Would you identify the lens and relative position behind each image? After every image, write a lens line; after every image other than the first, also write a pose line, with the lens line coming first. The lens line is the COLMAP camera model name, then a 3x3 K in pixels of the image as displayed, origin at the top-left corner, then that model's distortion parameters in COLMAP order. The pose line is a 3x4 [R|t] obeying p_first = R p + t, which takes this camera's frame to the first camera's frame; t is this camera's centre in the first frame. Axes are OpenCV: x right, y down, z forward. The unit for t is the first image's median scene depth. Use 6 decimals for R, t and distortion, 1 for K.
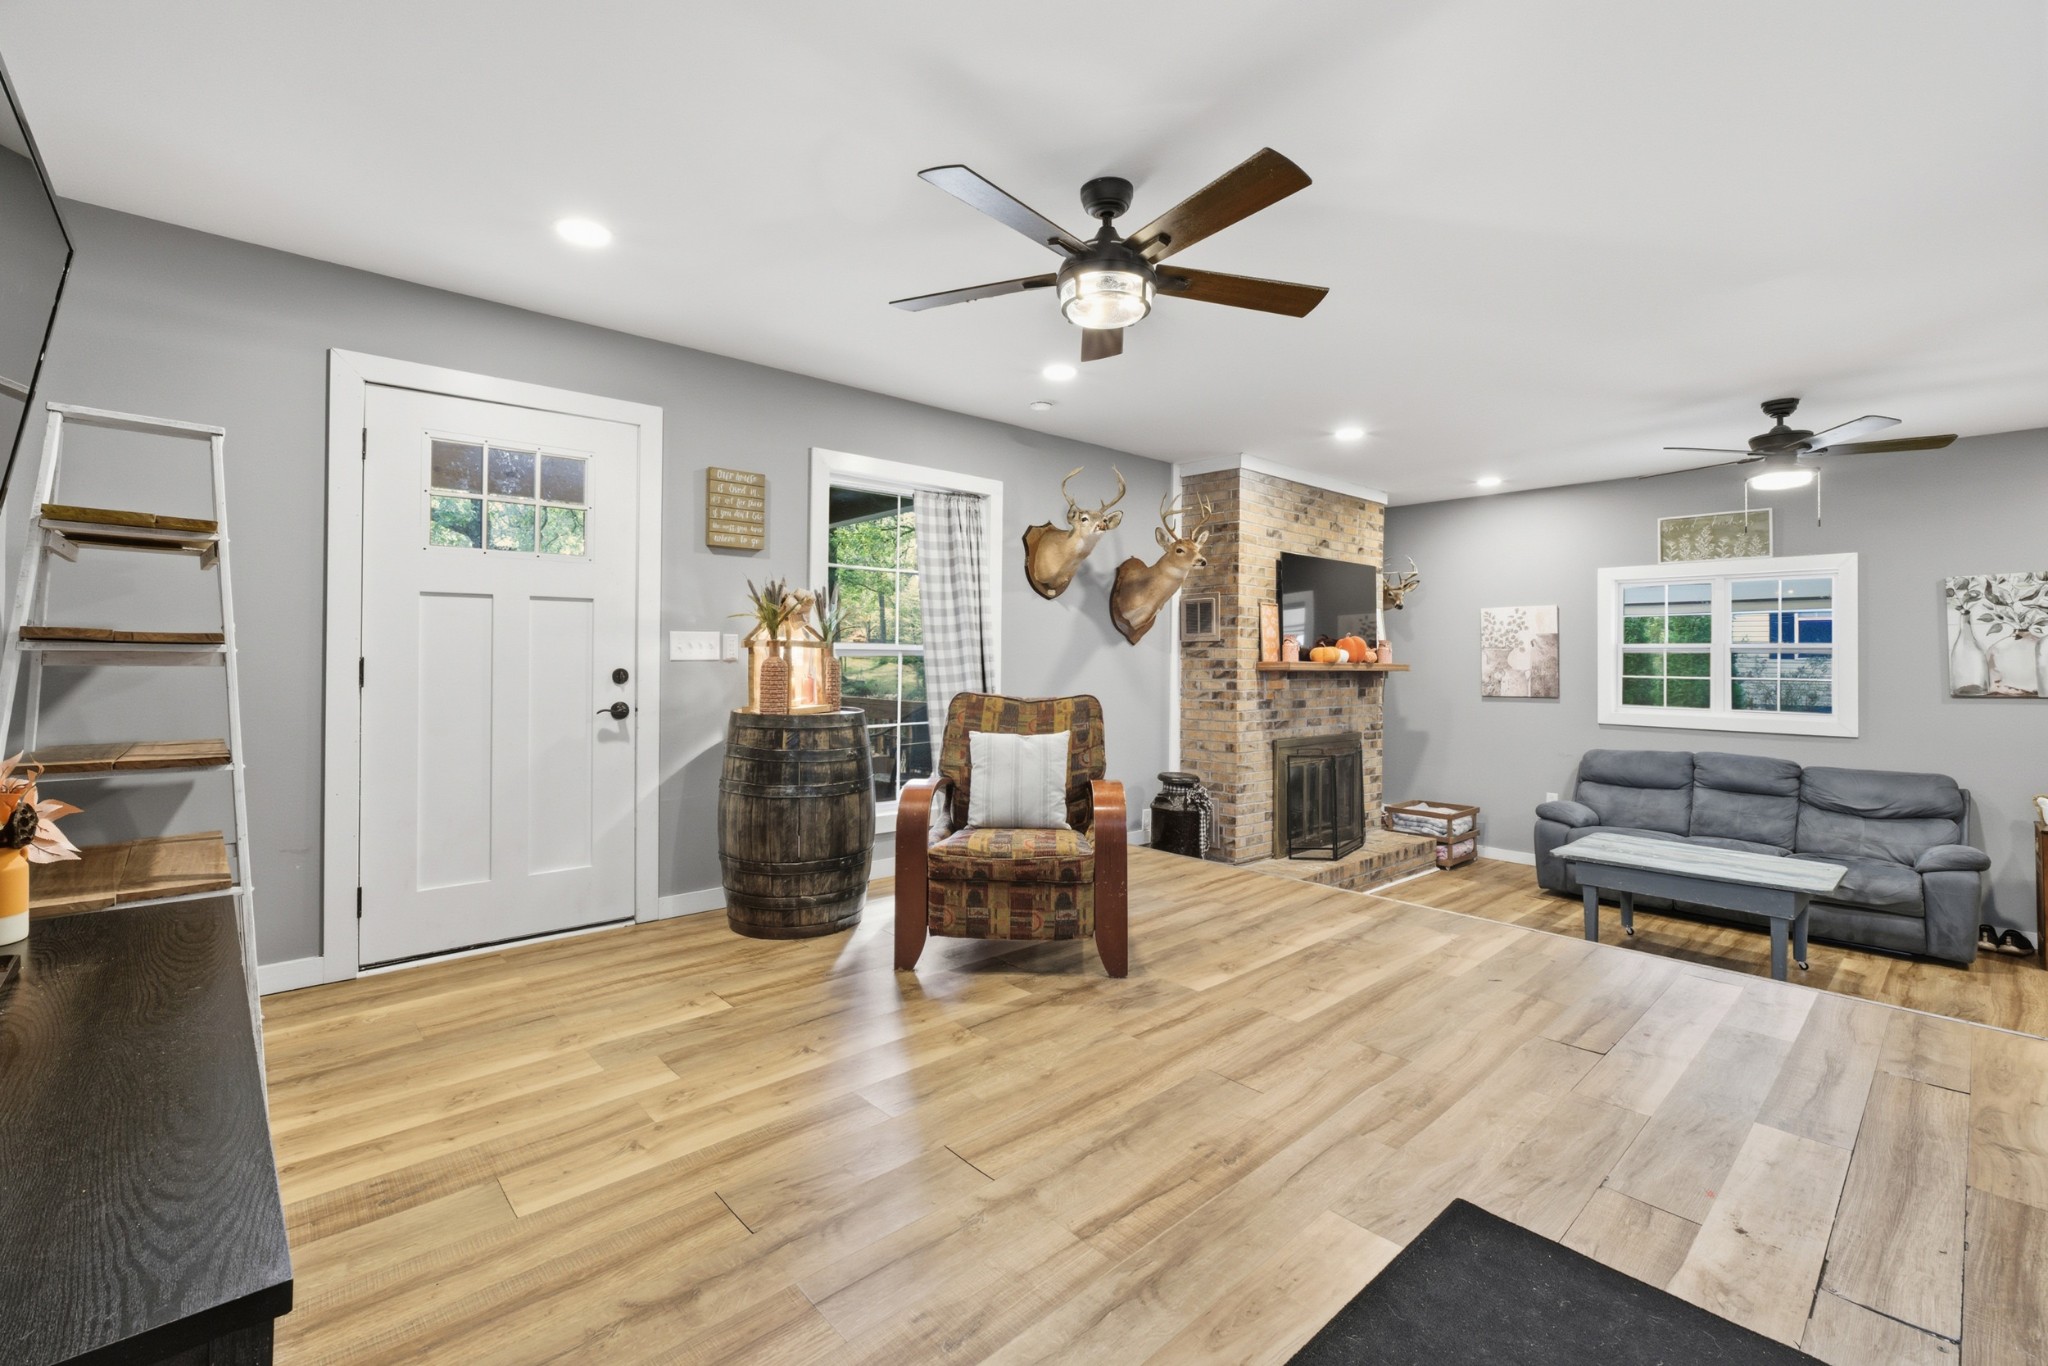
lens RADIAL K [[881.1, 0, 1059.2], [0, 881.1, 655.3], [0, 0, 1]] dist [-0.012404, 0.000969]
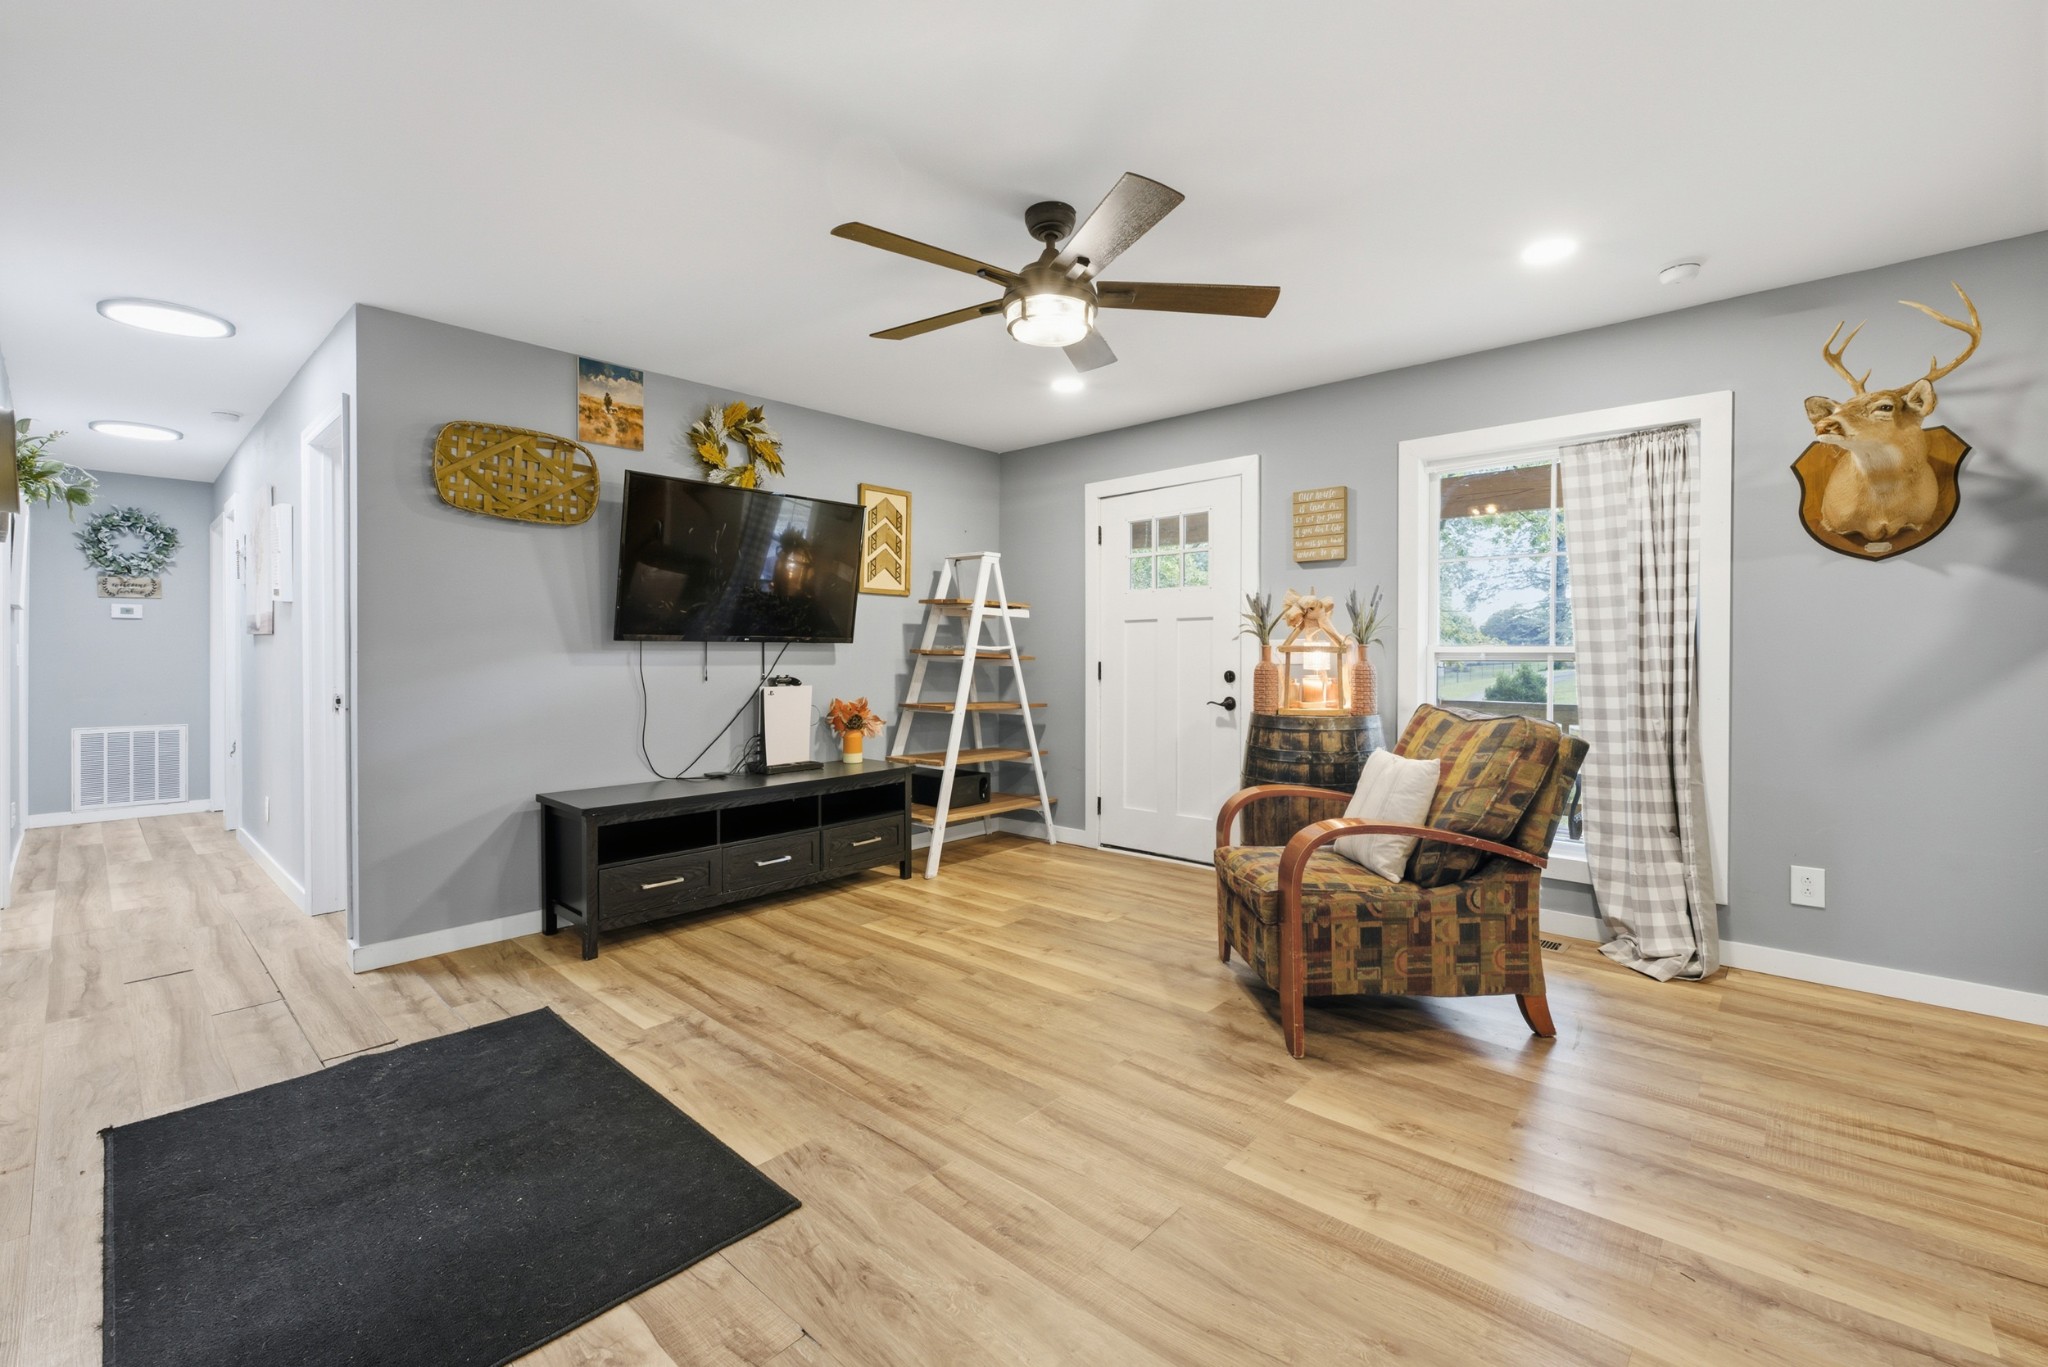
lens RADIAL K [[881.1, 0, 1019.0], [0, 881.1, 669.5], [0, 0, 1]] dist [-0.012404, 0.000969]
pose [[0.071961, 0.008900, -0.997368, 0.956500], [0.001534, 0.999958, 0.009034, 0.002043], [0.997406, -0.002180, 0.071945, 0.767782]]
